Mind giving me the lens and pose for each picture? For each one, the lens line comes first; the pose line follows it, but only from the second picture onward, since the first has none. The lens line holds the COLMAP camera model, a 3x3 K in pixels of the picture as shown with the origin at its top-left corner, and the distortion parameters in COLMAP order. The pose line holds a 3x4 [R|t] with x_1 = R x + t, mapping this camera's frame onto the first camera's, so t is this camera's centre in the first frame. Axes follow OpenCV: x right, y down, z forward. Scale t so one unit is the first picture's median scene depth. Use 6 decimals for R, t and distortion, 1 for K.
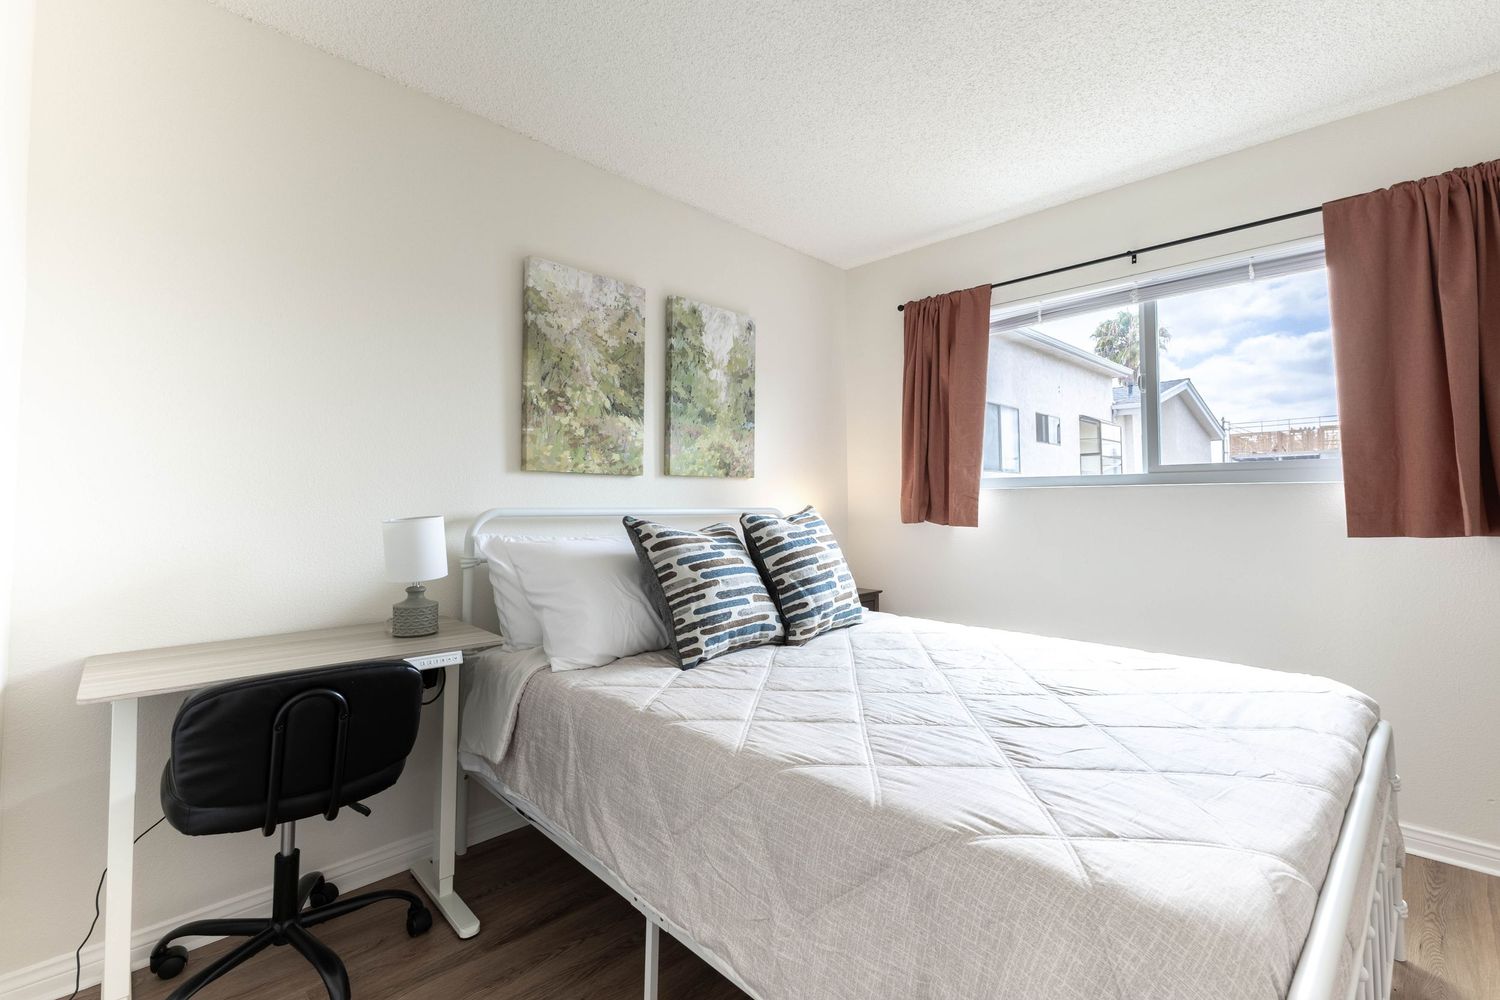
lens RADIAL K [[665.4, 0, 742.8], [0, 665.4, 479.6], [0, 0, 1]] dist [0.010594, -0.000745]
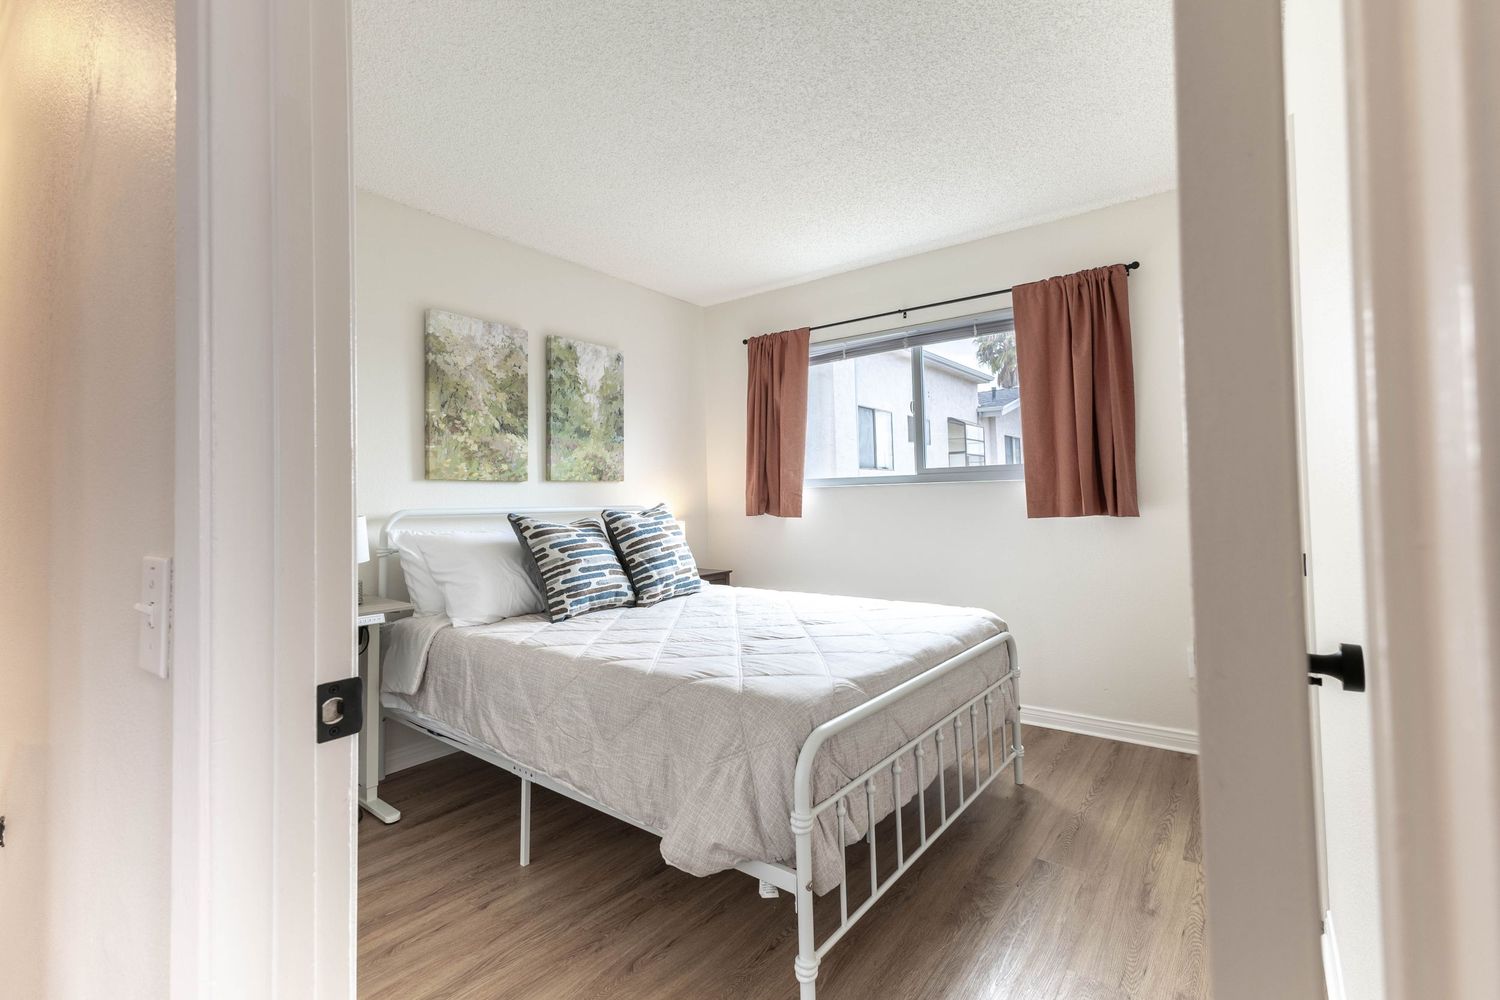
lens RADIAL K [[665.4, 0, 742.8], [0, 665.4, 479.6], [0, 0, 1]] dist [0.010594, -0.000745]
pose [[0.990757, -0.013020, 0.135024, 0.087155], [0.012602, 0.999913, 0.003947, -0.009985], [-0.135064, -0.002209, 0.990834, -0.312803]]
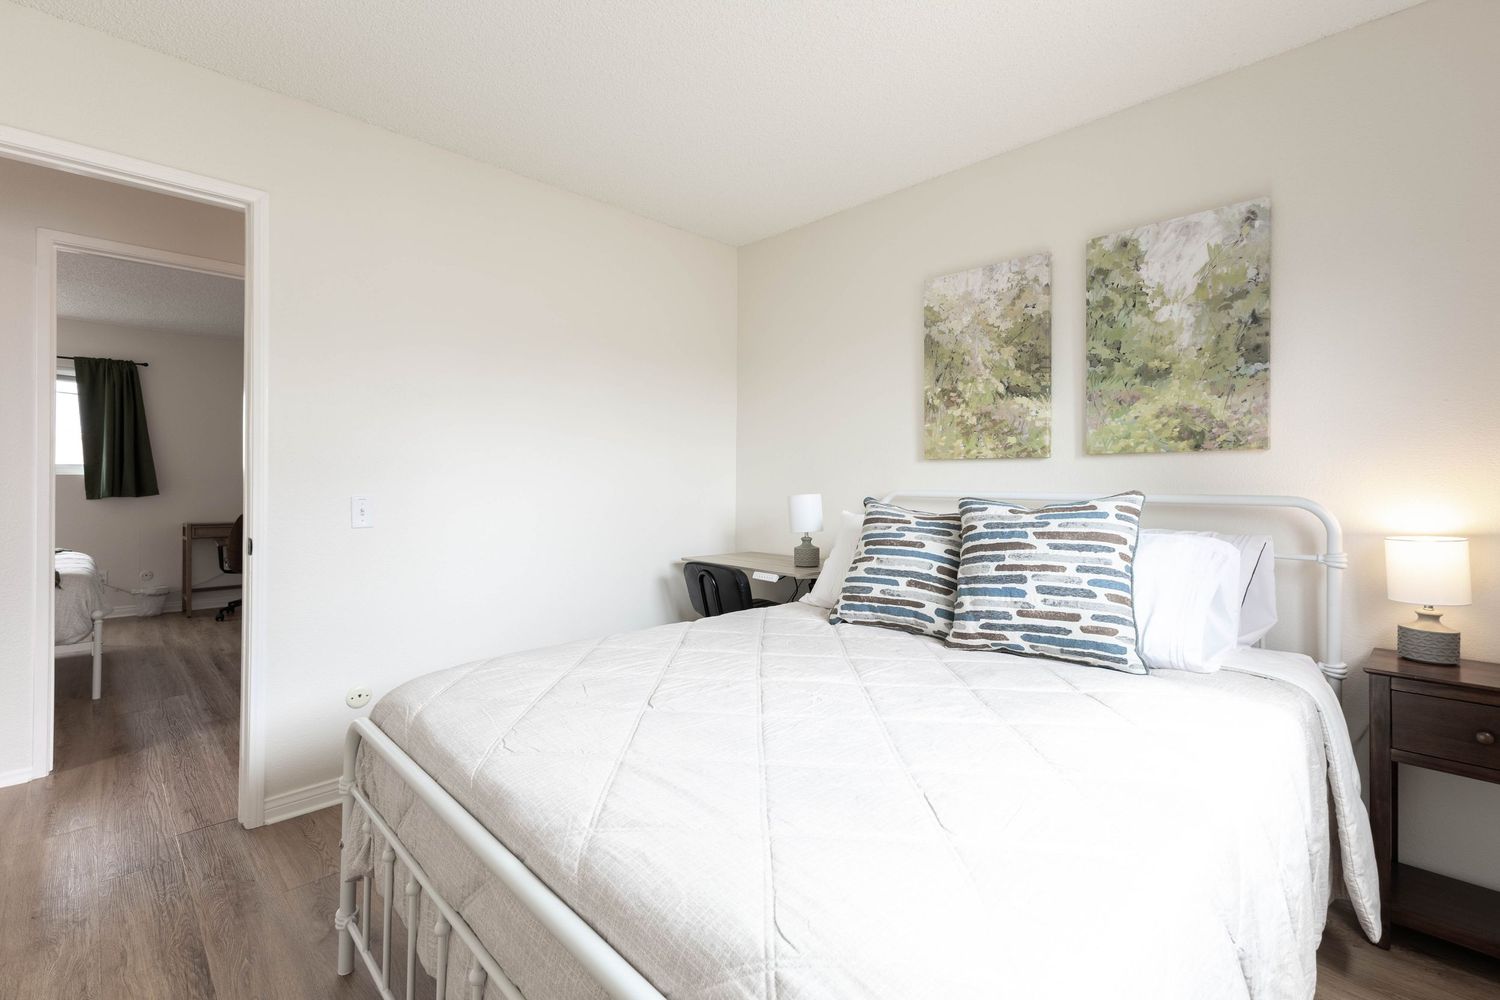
lens RADIAL K [[665.4, 0, 742.8], [0, 665.4, 479.6], [0, 0, 1]] dist [0.010594, -0.000745]
pose [[-0.009563, -0.007452, -0.999927, 0.843867], [0.031533, 0.999473, -0.007750, 0.020667], [0.999457, -0.031605, -0.009322, 0.640570]]
